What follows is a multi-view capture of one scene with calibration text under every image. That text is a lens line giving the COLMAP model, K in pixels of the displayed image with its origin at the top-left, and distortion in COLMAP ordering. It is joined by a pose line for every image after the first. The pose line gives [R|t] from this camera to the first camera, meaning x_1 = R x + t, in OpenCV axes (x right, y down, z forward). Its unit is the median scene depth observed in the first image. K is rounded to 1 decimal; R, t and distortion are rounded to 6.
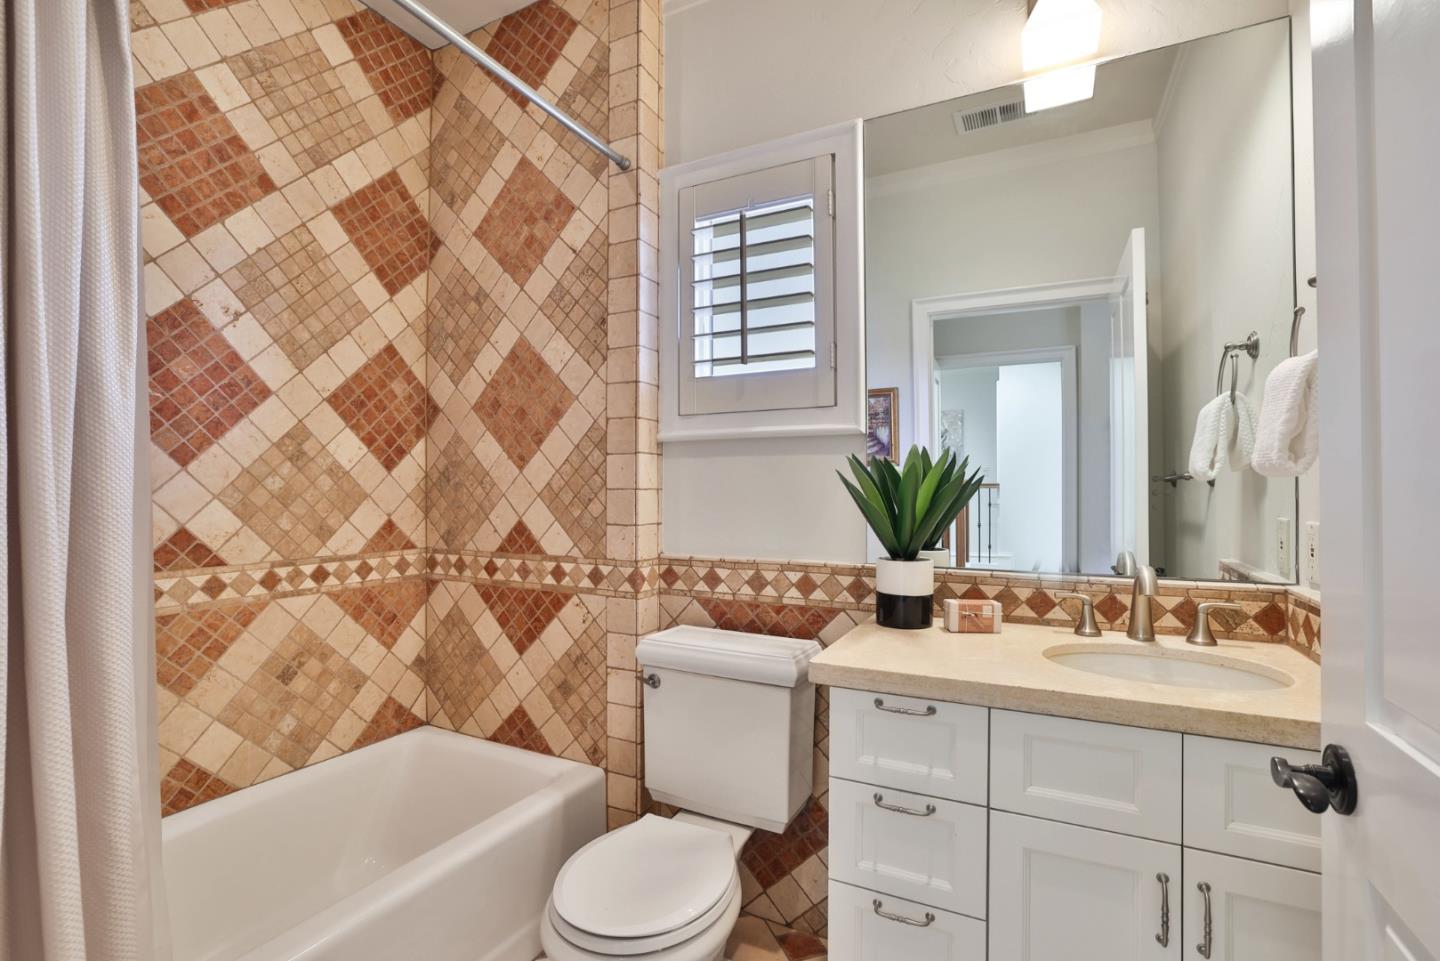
lens RADIAL K [[654.7, 0, 714.3], [0, 654.7, 482.4], [0, 0, 1]] dist [-0.048368, 0.018016]
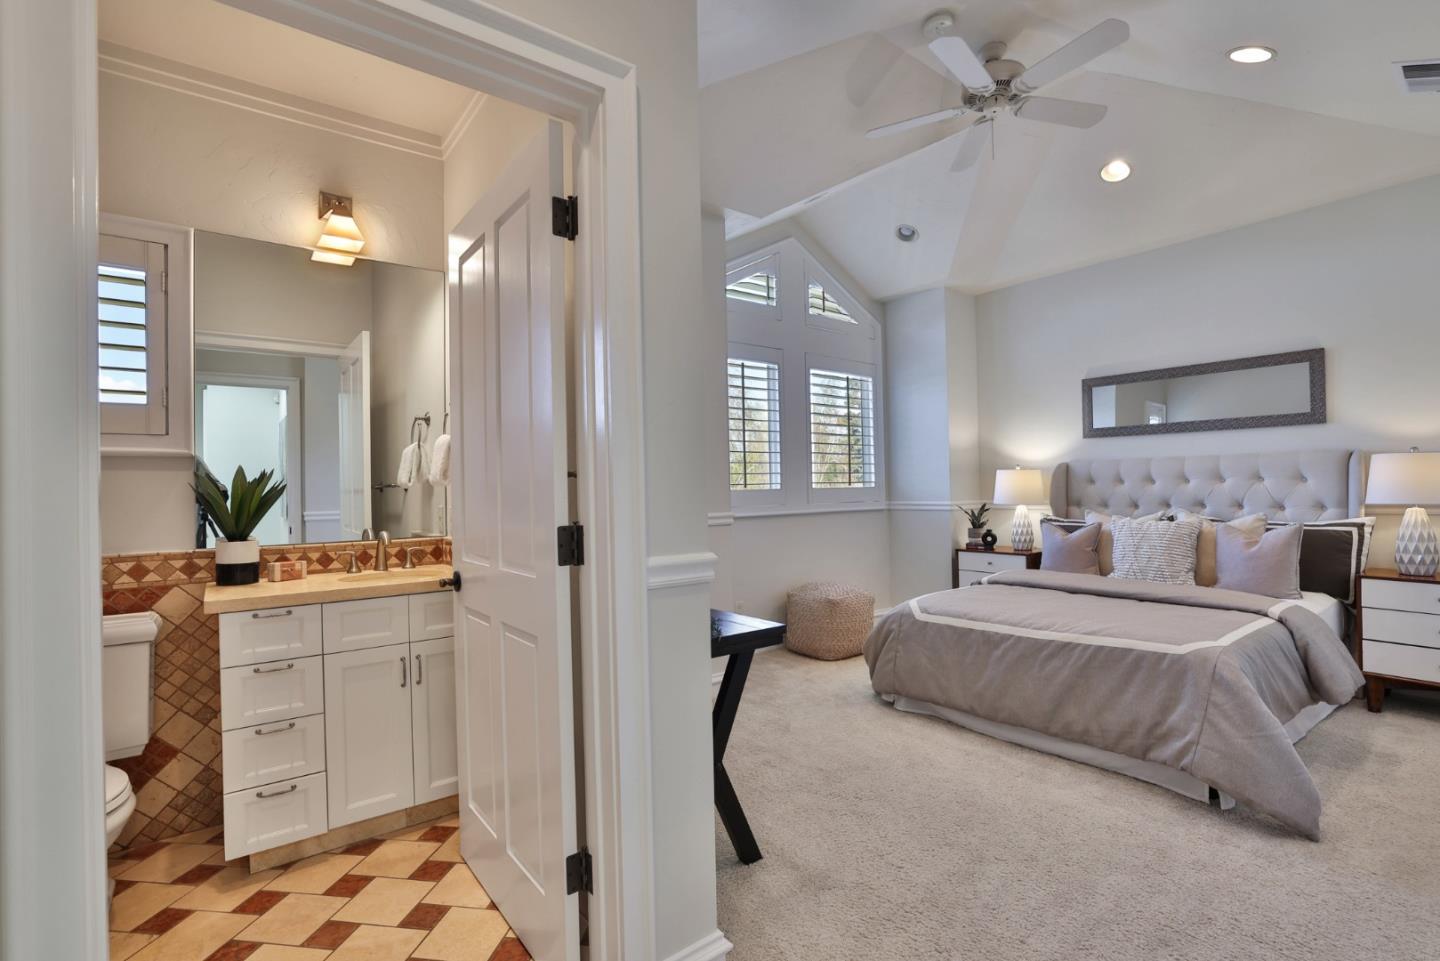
lens RADIAL K [[654.7, 0, 714.3], [0, 654.7, 482.4], [0, 0, 1]] dist [-0.048368, 0.018016]
pose [[0.424695, 0.001098, 0.905336, -0.604172], [0.008594, 0.999949, -0.005244, -0.002790], [-0.905295, 0.010008, 0.424665, -0.663176]]
